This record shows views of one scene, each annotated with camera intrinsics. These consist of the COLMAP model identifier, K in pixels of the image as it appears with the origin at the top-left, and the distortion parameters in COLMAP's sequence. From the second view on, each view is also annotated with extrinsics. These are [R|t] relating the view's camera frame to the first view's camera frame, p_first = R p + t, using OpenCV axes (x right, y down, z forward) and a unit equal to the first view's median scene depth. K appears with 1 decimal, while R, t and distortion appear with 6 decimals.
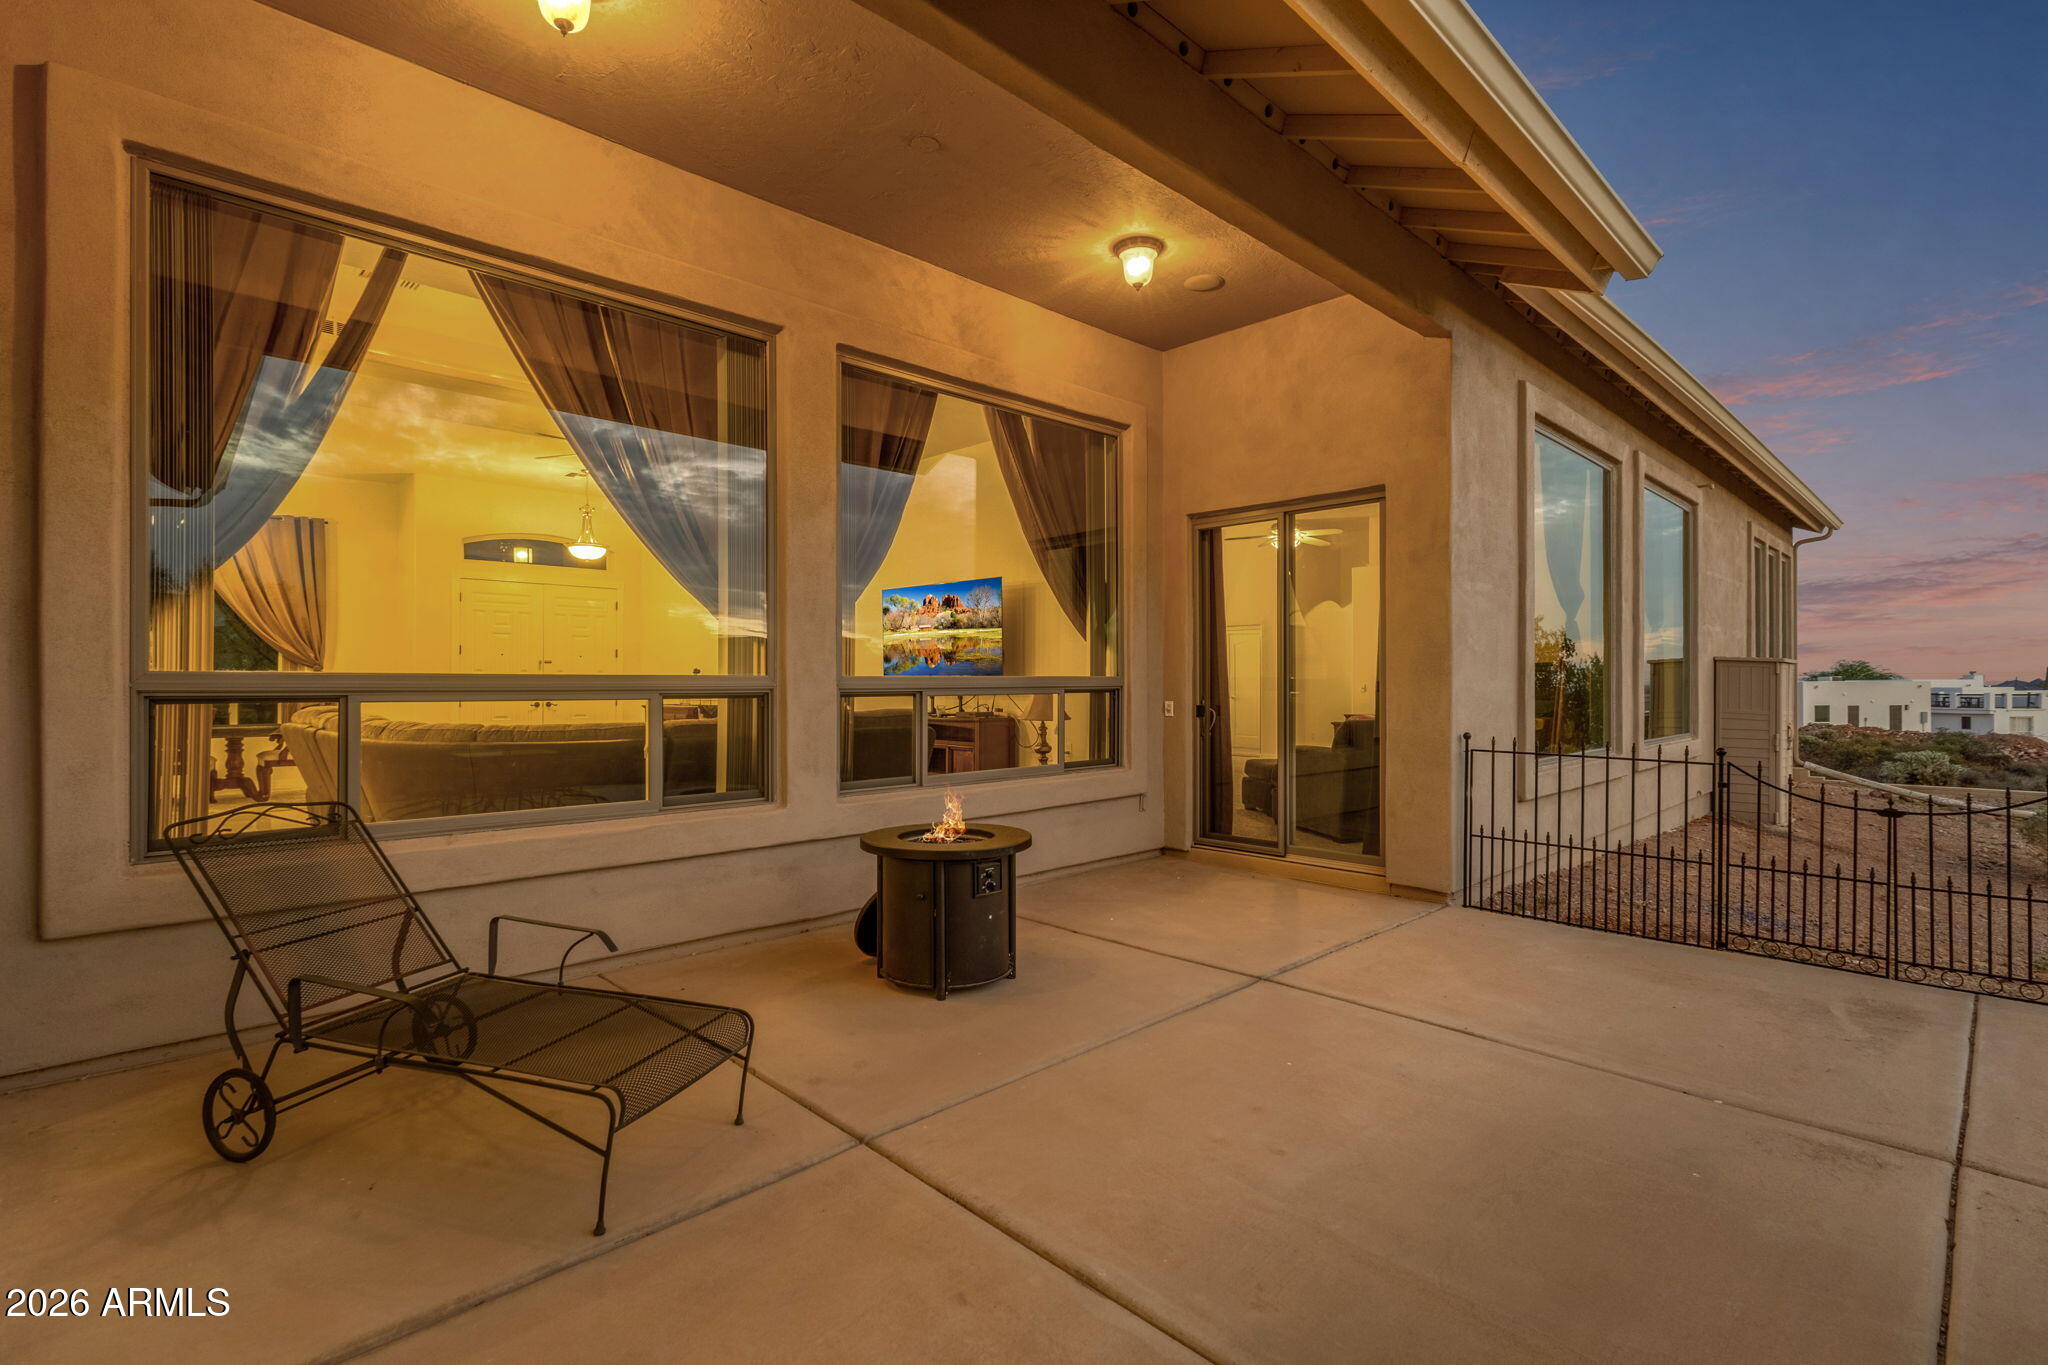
lens RADIAL K [[951.1, 0, 1020.8], [0, 951.1, 678.7], [0, 0, 1]] dist [0.020649, -0.006439]
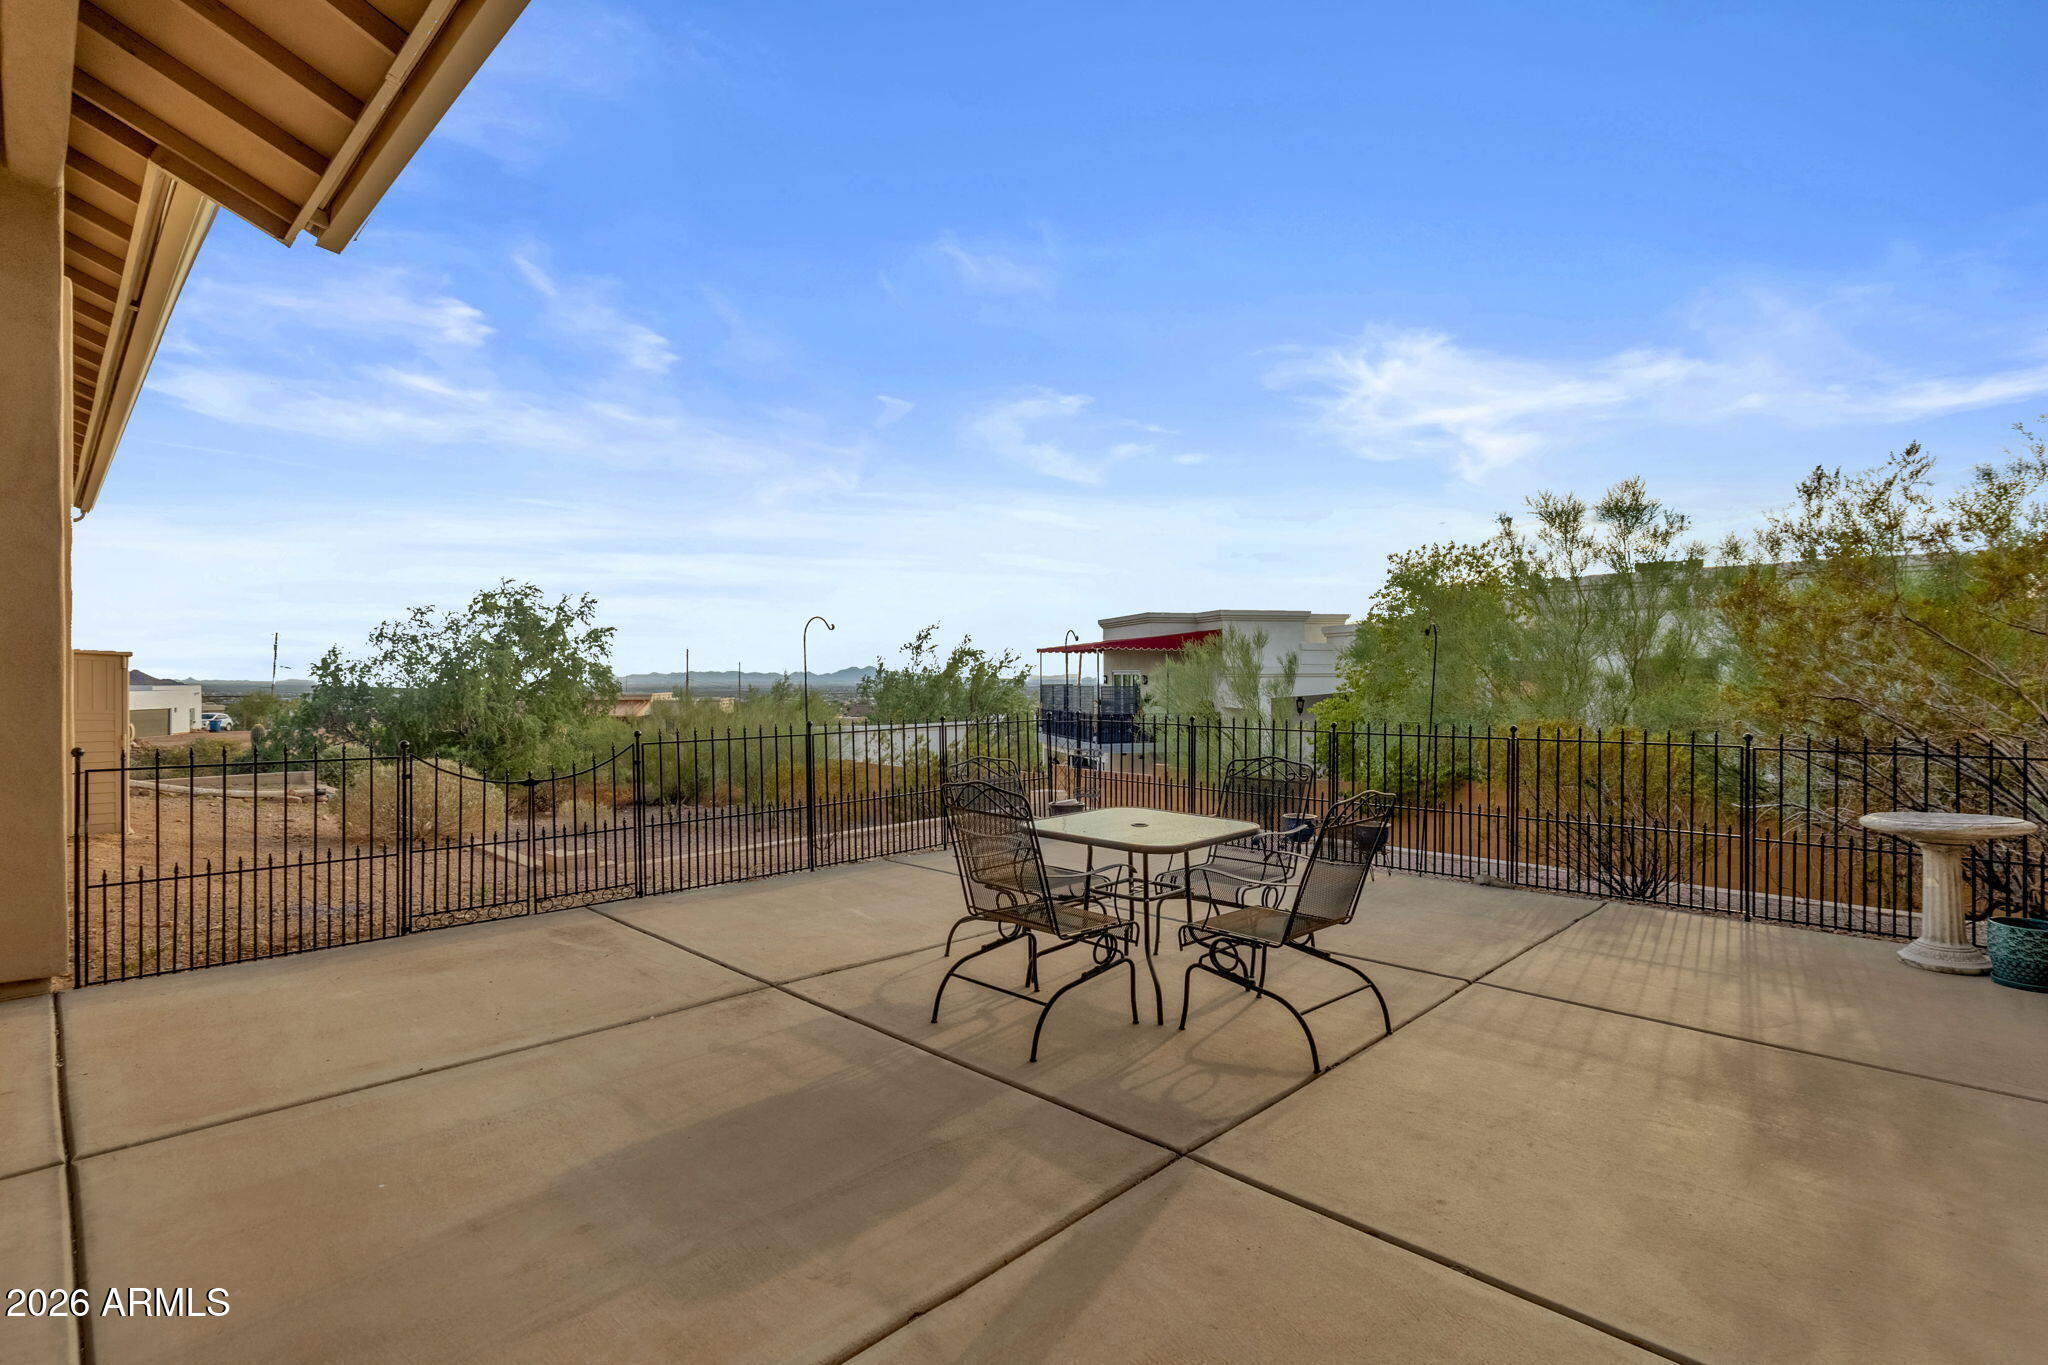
lens RADIAL K [[951.1, 0, 1033.6], [0, 951.1, 681.6], [0, 0, 1]] dist [0.020649, -0.006439]
pose [[-0.026449, -0.000956, 0.999650, -0.332451], [-0.007992, 0.999968, 0.000744, 0.000194], [-0.999618, -0.007970, -0.026456, 0.344986]]
